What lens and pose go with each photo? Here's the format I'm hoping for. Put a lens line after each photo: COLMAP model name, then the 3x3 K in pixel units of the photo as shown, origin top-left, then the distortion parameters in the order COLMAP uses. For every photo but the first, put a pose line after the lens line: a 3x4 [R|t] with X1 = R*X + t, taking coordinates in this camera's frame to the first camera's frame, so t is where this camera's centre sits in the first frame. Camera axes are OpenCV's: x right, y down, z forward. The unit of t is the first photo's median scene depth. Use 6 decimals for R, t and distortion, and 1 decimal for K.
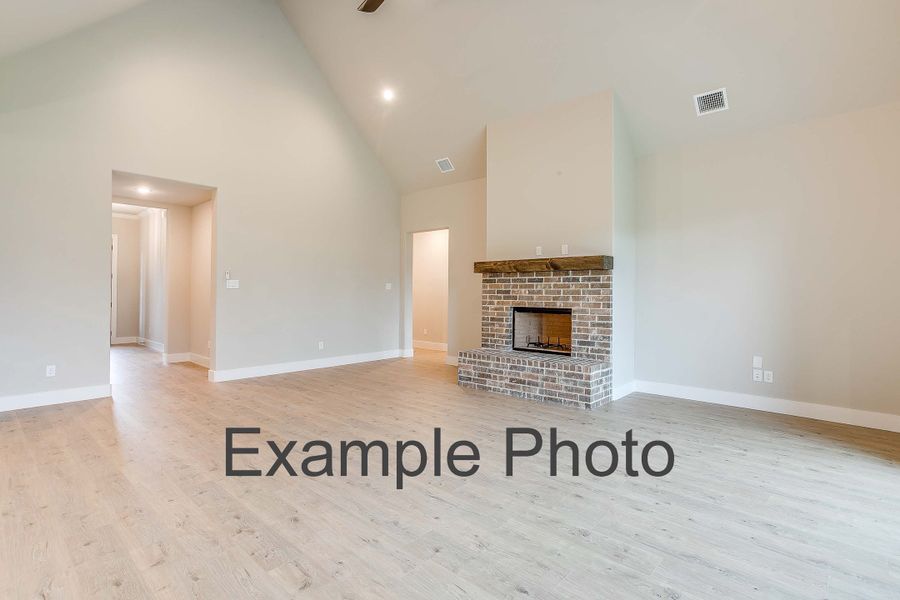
lens RADIAL K [[440.6, 0, 457.5], [0, 440.6, 288.6], [0, 0, 1]] dist [-0.031896, 0.023092]
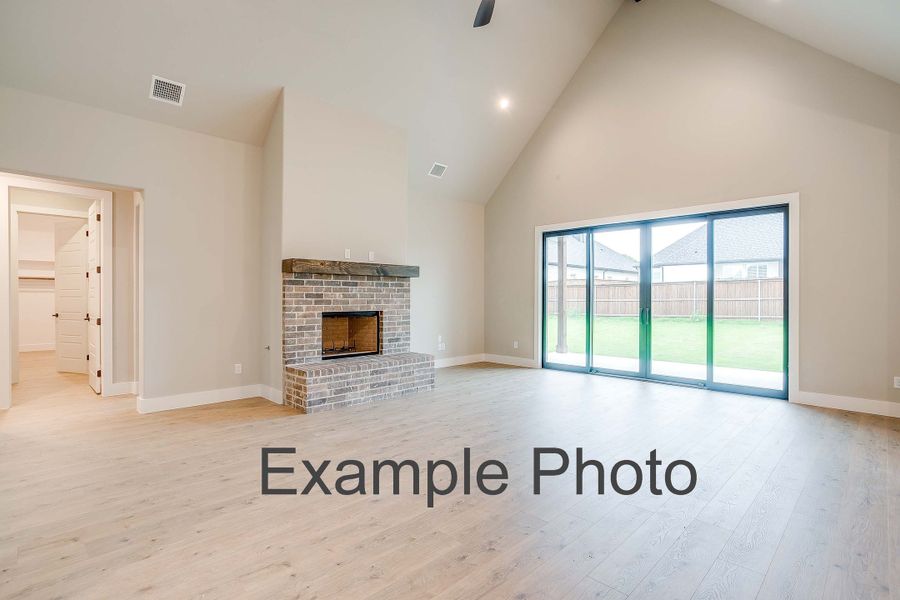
lens RADIAL K [[468.0, 0, 450.5], [0, 468.0, 284.2], [0, 0, 1]] dist [-0.004114, 0.003413]
pose [[0.036222, 0.019359, 0.999156, -0.899793], [-0.015887, 0.999697, -0.018793, -0.002093], [-0.999217, -0.015193, 0.036519, 0.773411]]
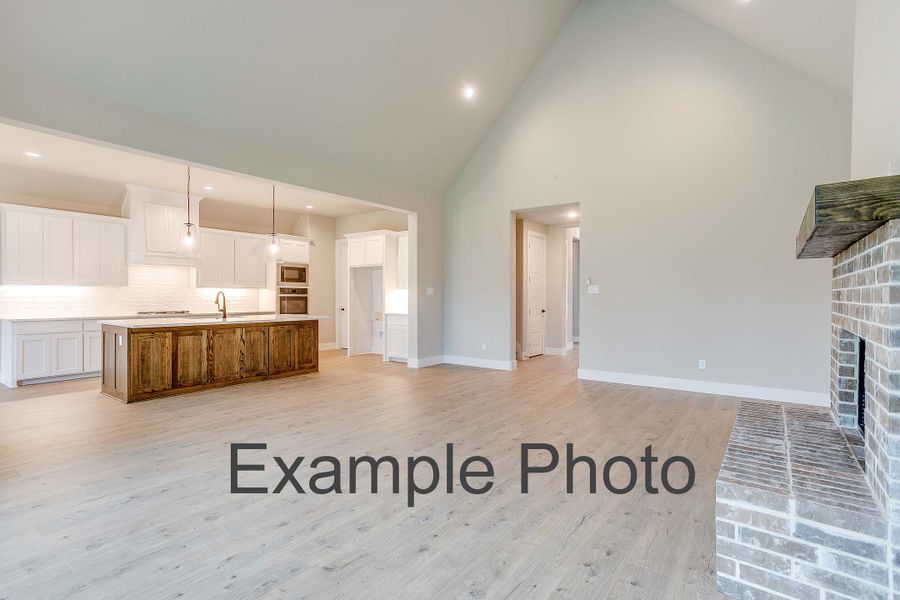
lens RADIAL K [[440.6, 0, 443.3], [0, 440.6, 300.0], [0, 0, 1]] dist [-0.031896, 0.023092]
pose [[0.073738, 0.001105, -0.997277, 0.604558], [0.010986, 0.999938, 0.001921, 0.008286], [0.997217, -0.011098, 0.073722, 0.642813]]
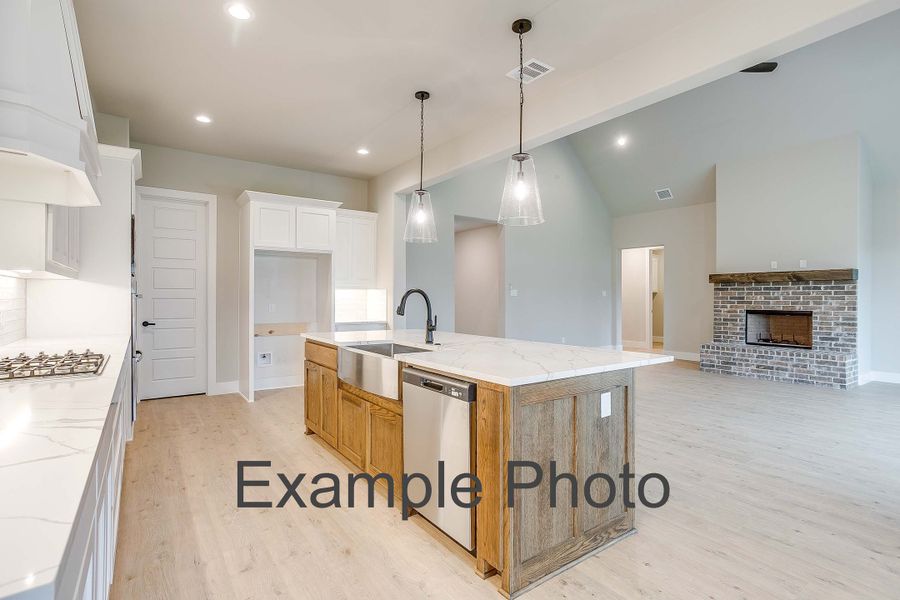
lens RADIAL K [[440.6, 0, 438.1], [0, 440.6, 297.4], [0, 0, 1]] dist [-0.031896, 0.023092]
pose [[0.972478, -0.005571, -0.232927, -0.480821], [0.008248, 0.999911, 0.010518, -0.015430], [0.232848, -0.012149, 0.972437, -0.448962]]
